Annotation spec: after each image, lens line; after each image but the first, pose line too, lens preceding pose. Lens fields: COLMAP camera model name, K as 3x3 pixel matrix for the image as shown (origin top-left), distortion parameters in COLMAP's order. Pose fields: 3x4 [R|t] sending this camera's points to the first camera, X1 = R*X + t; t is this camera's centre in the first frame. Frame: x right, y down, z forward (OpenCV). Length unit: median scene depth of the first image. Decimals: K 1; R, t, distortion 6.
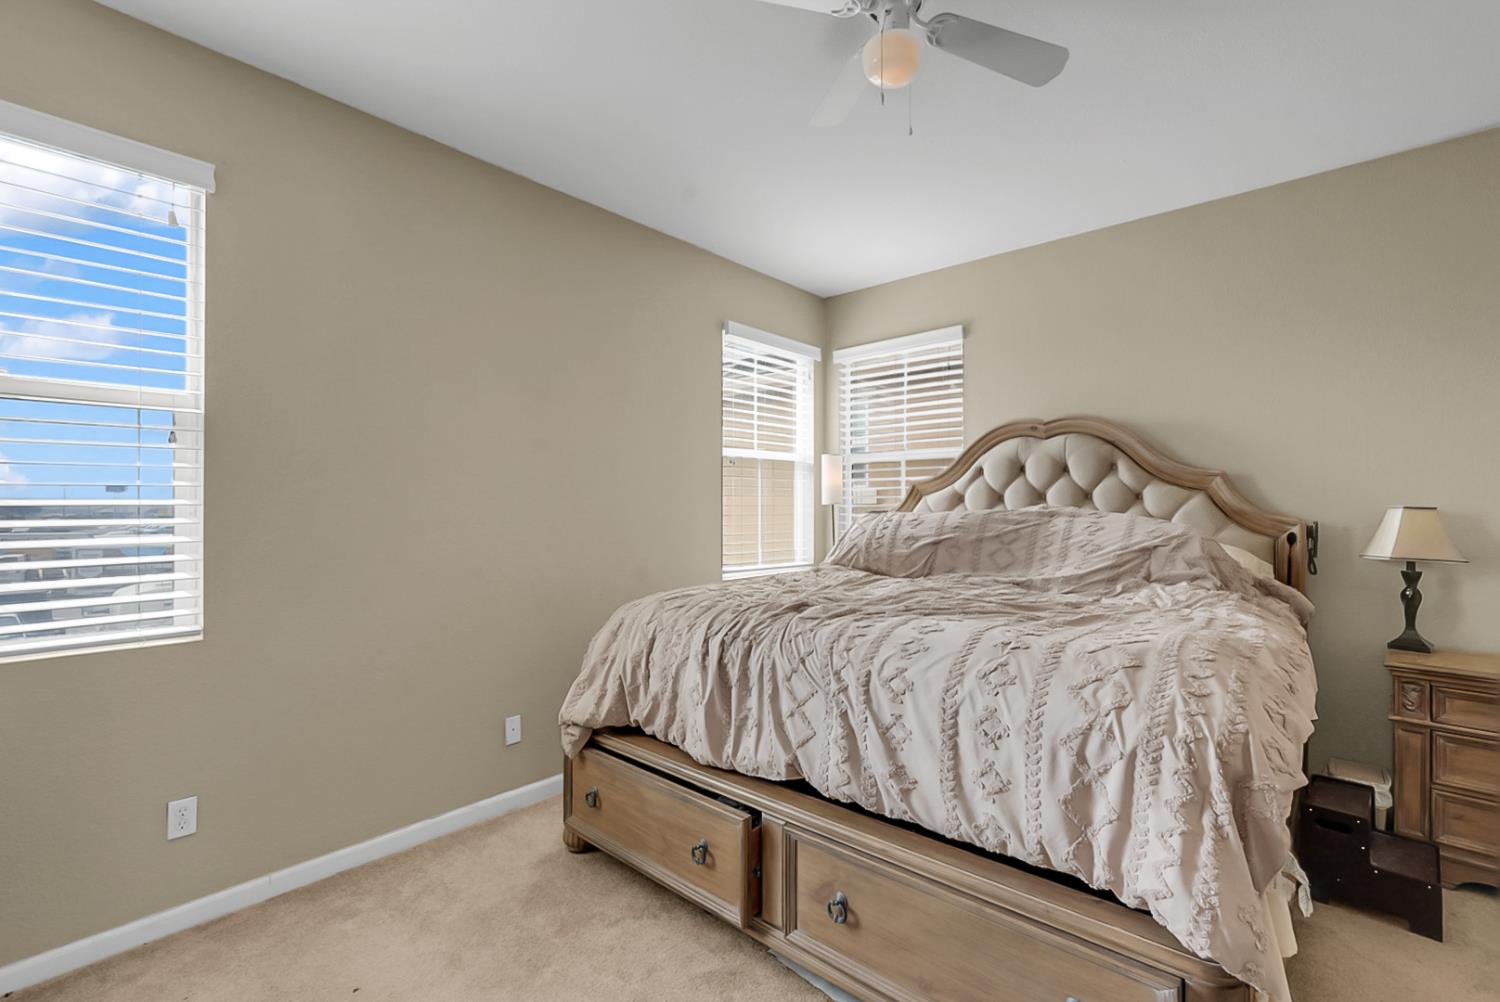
lens RADIAL K [[653.5, 0, 750.0], [0, 653.5, 501.0], [0, 0, 1]] dist [-0.019752, 0.011086]
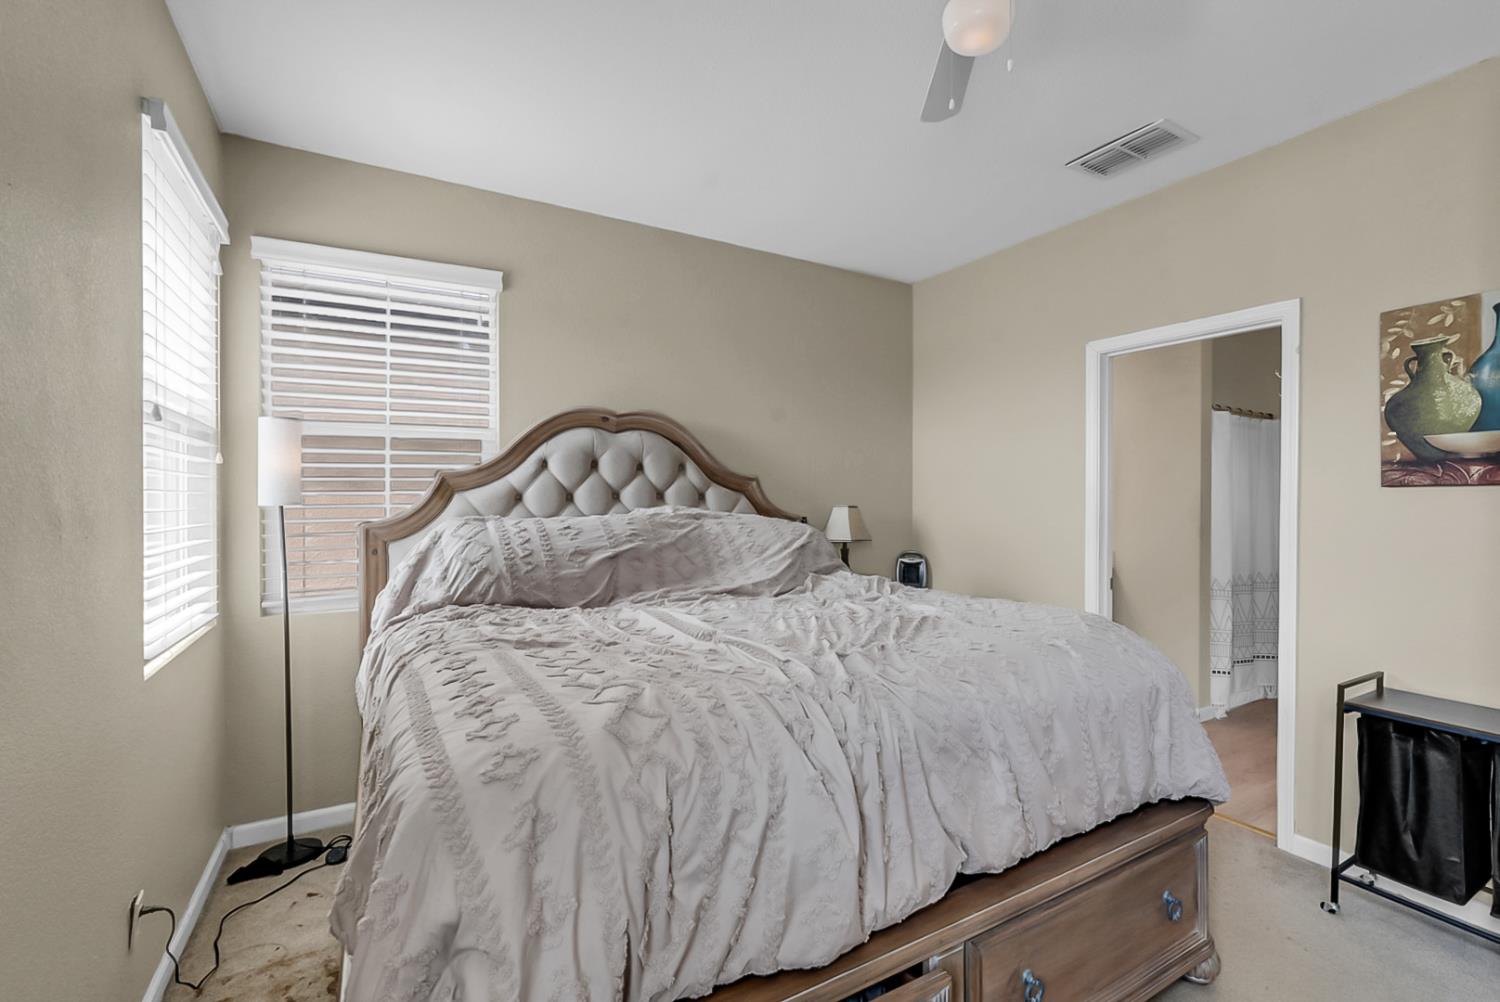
lens RADIAL K [[653.5, 0, 750.0], [0, 653.5, 501.0], [0, 0, 1]] dist [-0.019752, 0.011086]
pose [[0.322686, 0.002508, 0.946503, -0.344969], [-0.006631, 0.999978, -0.000390, -0.001173], [-0.946483, -0.006150, 0.322696, 0.529650]]
